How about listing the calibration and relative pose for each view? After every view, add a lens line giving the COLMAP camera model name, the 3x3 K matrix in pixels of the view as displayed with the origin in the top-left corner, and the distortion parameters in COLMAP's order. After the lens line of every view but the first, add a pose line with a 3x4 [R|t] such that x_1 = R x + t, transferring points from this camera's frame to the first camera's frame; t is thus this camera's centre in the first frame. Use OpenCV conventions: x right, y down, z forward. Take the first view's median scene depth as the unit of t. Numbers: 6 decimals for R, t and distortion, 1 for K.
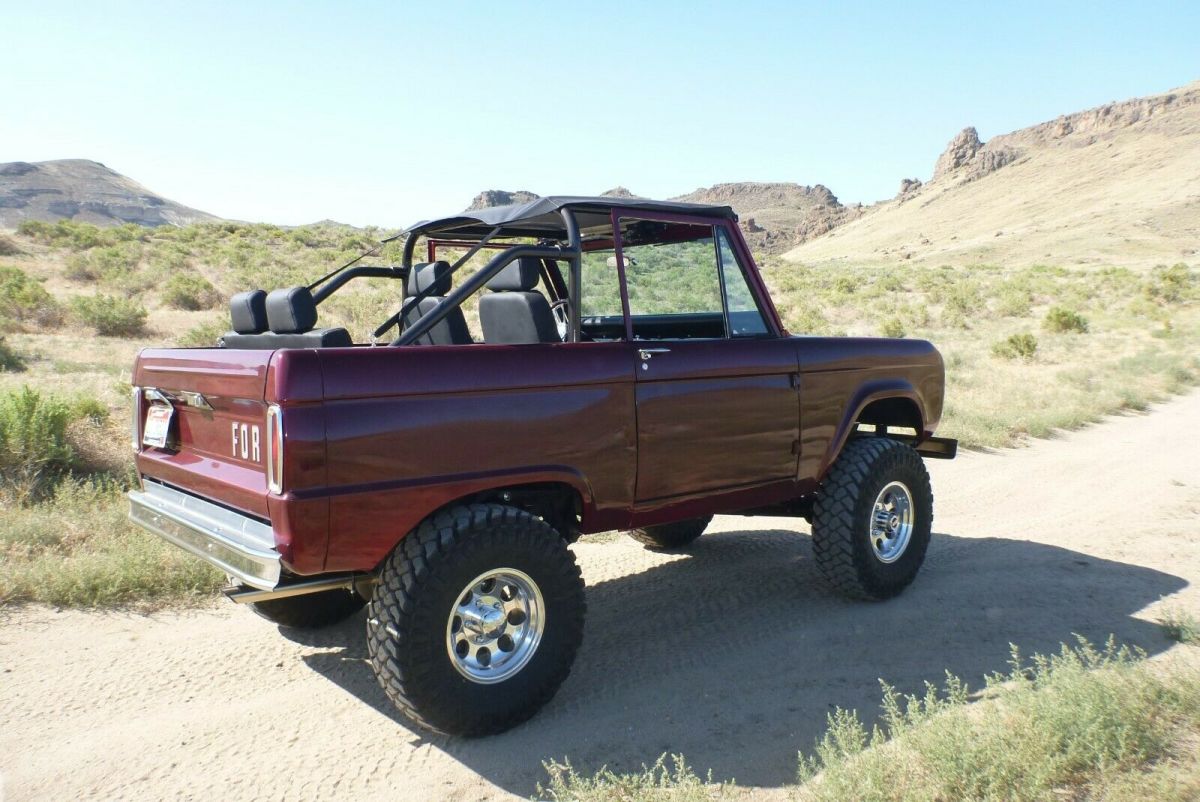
lens RADIAL K [[974.6, 0, 597.0], [0, 974.6, 402.7], [0, 0, 1]] dist [-0.033871, -0.003134]
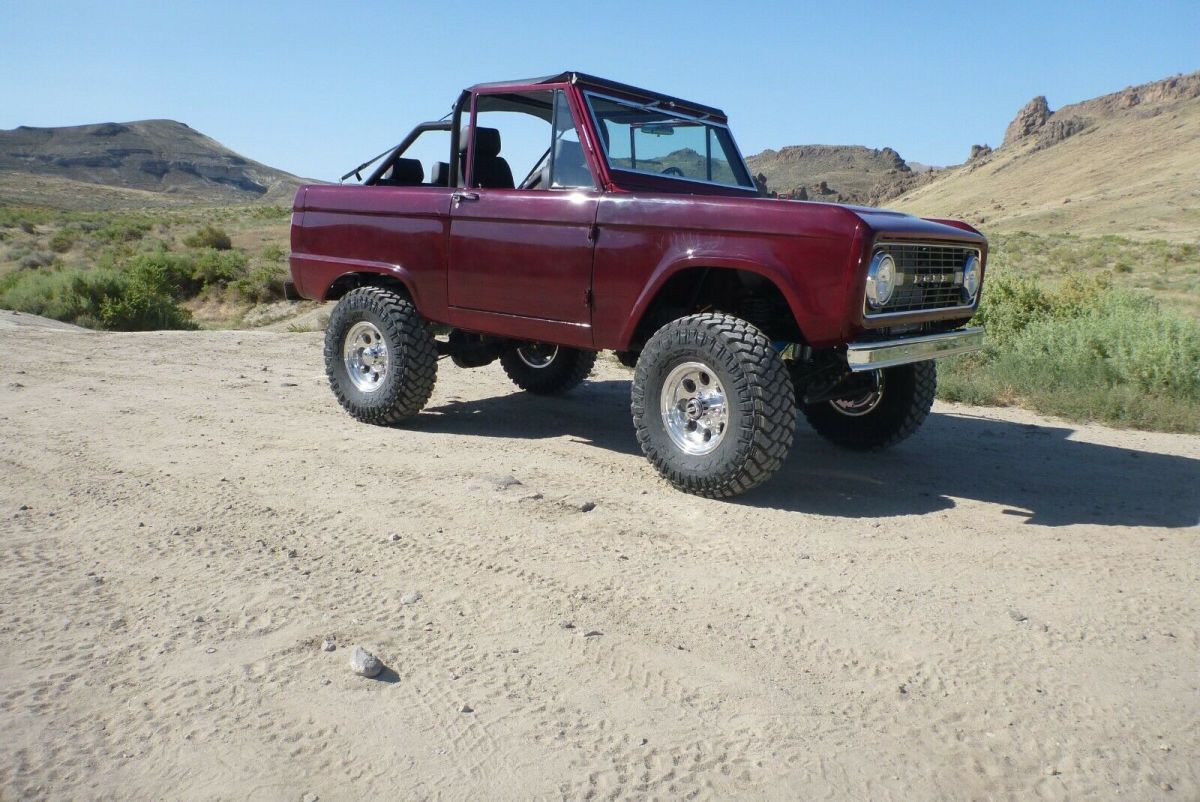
lens RADIAL K [[974.6, 0, 595.5], [0, 974.6, 404.0], [0, 0, 1]] dist [-0.033871, -0.003134]
pose [[0.998665, 0.013946, -0.049743, -0.045531], [-0.011786, 0.998986, 0.043443, 0.010661], [0.050298, -0.042799, 0.997817, -0.095467]]
